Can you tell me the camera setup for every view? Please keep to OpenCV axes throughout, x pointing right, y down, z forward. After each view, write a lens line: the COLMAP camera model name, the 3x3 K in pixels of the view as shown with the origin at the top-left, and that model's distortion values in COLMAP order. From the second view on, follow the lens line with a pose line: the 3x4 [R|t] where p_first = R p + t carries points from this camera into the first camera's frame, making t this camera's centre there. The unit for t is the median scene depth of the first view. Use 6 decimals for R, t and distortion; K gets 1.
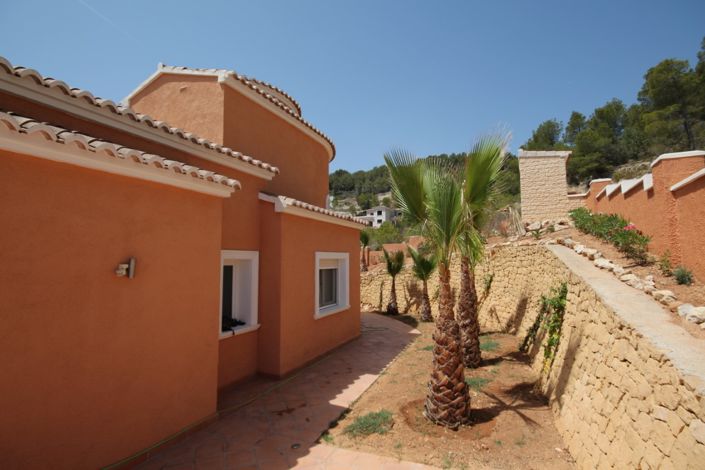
lens RADIAL K [[351.6, 0, 352.5], [0, 351.6, 235.0], [0, 0, 1]] dist [-0.000075, -0.000015]
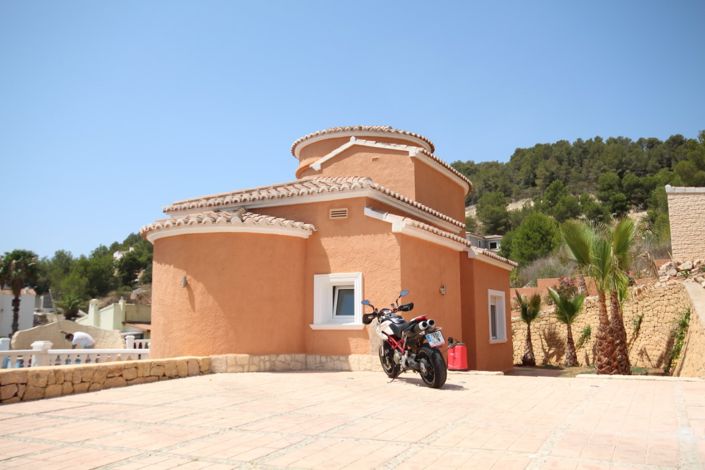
lens RADIAL K [[638.1, 0, 352.5], [0, 638.1, 235.0], [0, 0, 1]] dist [-0.014277, 0.158213]
pose [[0.997884, -0.012838, -0.063738, -0.308451], [0.008184, 0.997317, -0.072744, 0.012277], [0.064501, 0.072069, 0.995312, -0.900087]]
